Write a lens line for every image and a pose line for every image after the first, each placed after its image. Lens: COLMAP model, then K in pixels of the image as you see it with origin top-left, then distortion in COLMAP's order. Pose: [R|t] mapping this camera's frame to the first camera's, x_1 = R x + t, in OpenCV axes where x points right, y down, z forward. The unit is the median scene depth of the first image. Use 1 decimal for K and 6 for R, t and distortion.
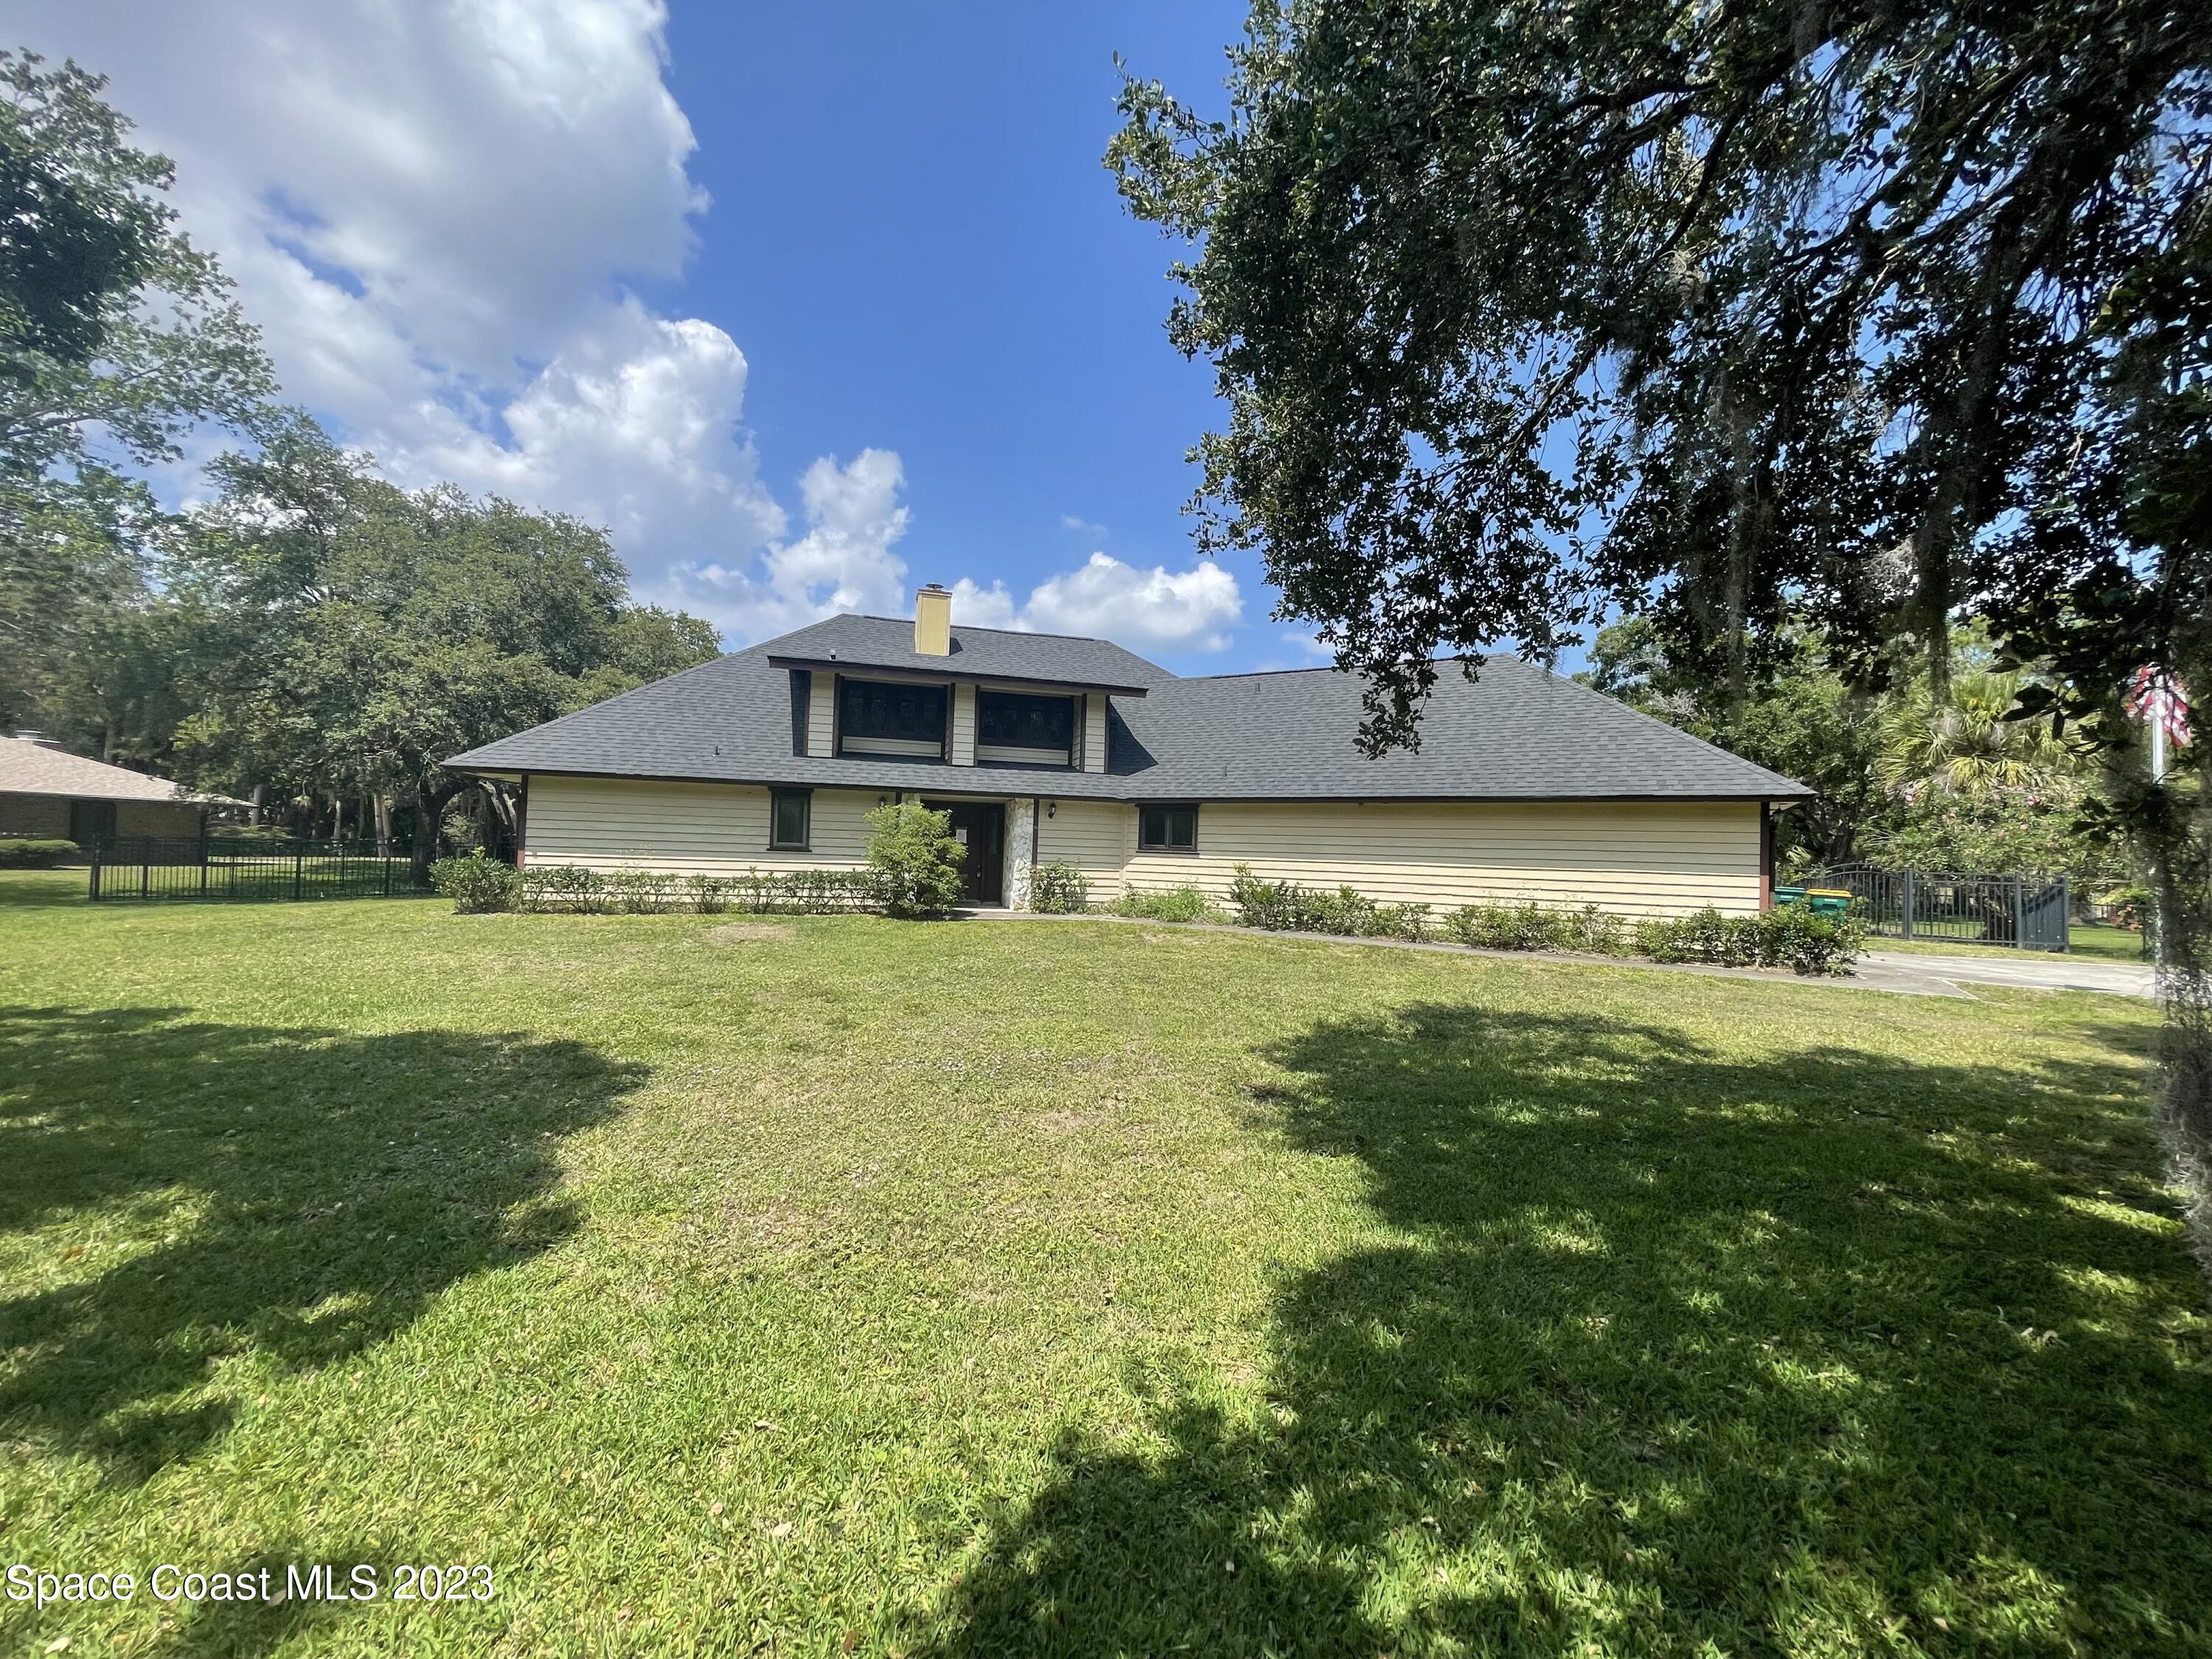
lens RADIAL K [[899.0, 0, 1097.7], [0, 899.0, 839.0], [0, 0, 1]] dist [-0.001897, 0.000075]
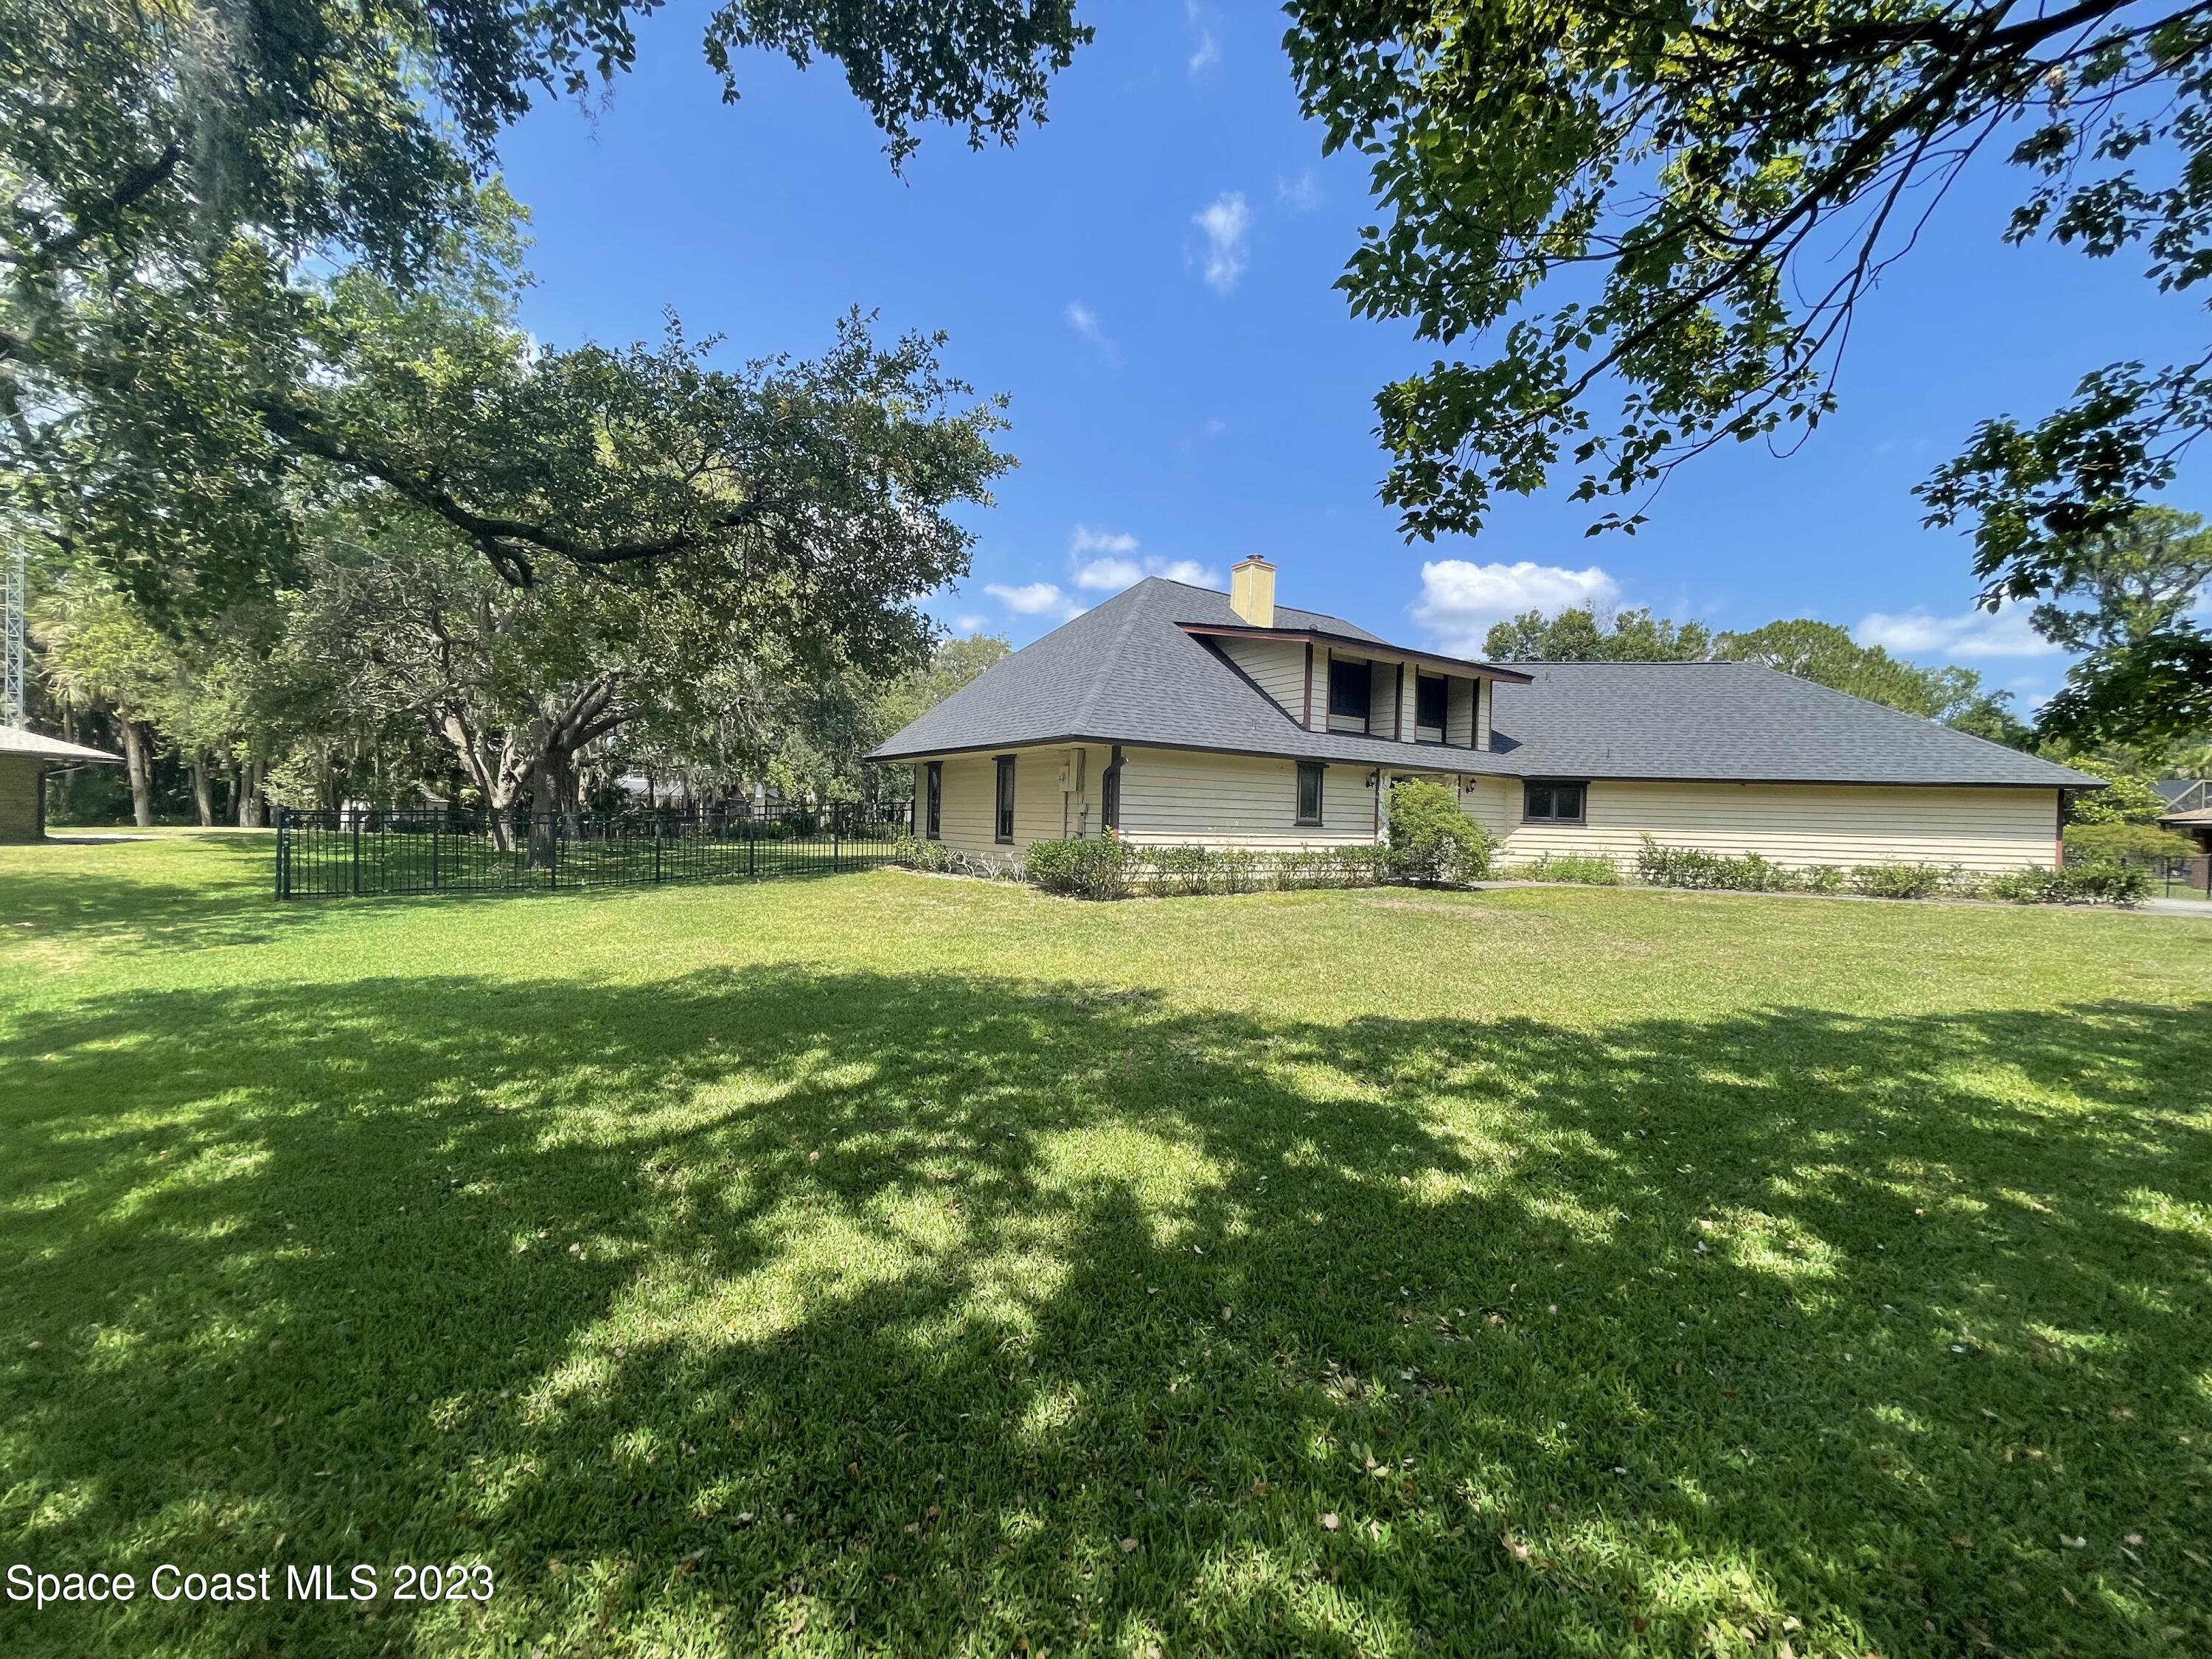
lens RADIAL K [[899.0, 0, 1110.0], [0, 899.0, 839.0], [0, 0, 1]] dist [-0.001897, 0.000075]
pose [[0.940358, -0.012767, 0.339946, -0.897244], [-0.003739, 0.998847, 0.047854, -0.018940], [-0.340165, -0.046271, 0.939227, 0.136036]]
